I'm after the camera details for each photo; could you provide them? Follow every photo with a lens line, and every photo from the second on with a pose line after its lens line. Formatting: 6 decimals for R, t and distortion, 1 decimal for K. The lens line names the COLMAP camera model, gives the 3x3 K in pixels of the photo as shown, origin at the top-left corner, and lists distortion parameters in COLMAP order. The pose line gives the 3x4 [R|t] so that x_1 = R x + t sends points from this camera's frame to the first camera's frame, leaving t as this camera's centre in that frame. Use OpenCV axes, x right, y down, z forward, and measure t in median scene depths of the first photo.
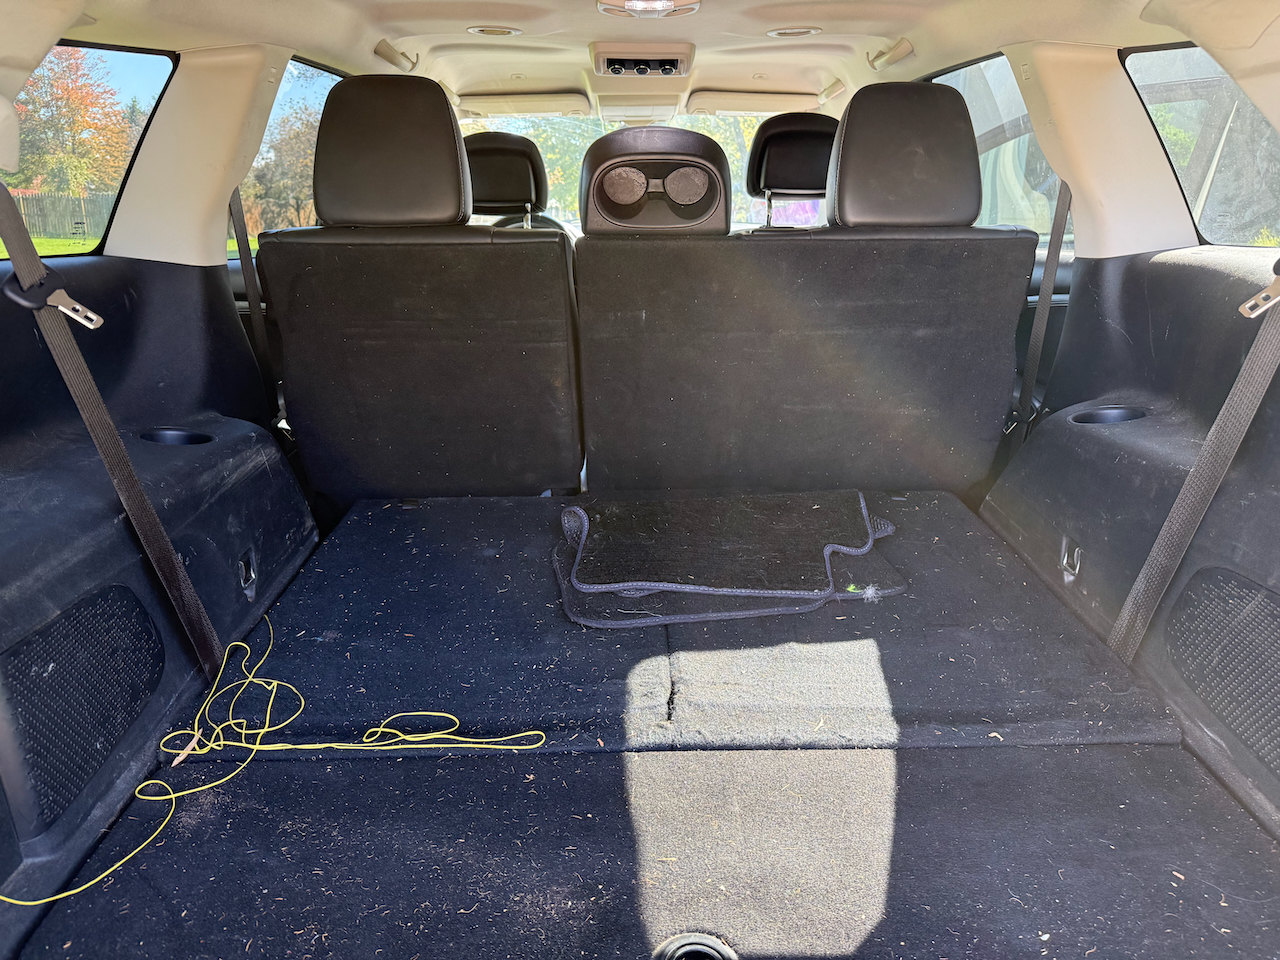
lens RADIAL K [[906.2, 0, 643.8], [0, 906.2, 473.9], [0, 0, 1]] dist [0.033815, -0.039661]
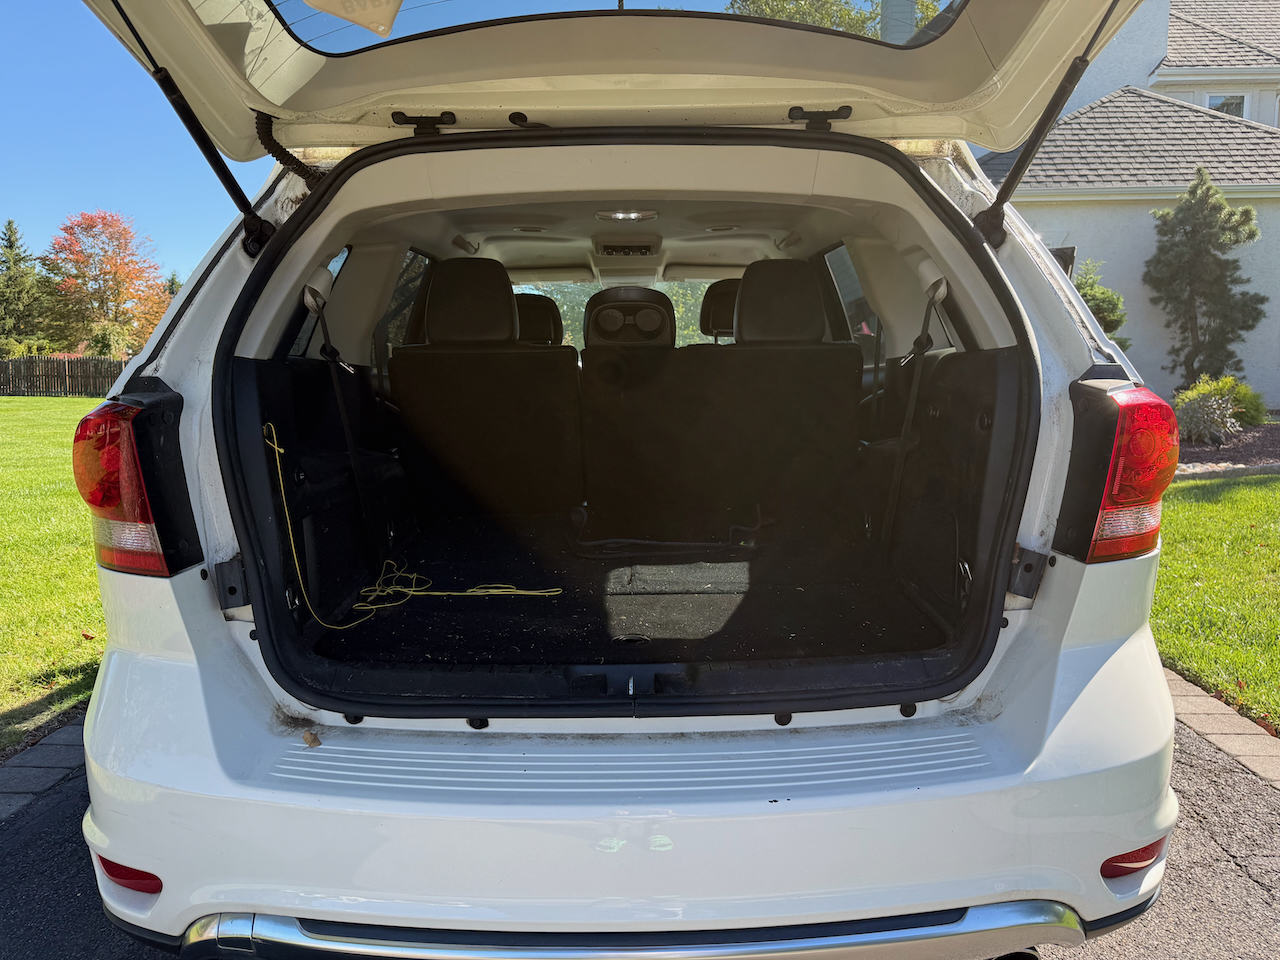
lens RADIAL K [[906.0, 0, 640.0], [0, 906.0, 480.0], [0, 0, 1]] dist [0.164479, -0.225151]
pose [[0.999904, -0.005811, -0.012573, 0.038118], [0.003633, 0.985987, -0.166784, 0.184578], [0.013366, 0.166723, 0.985913, -0.439055]]
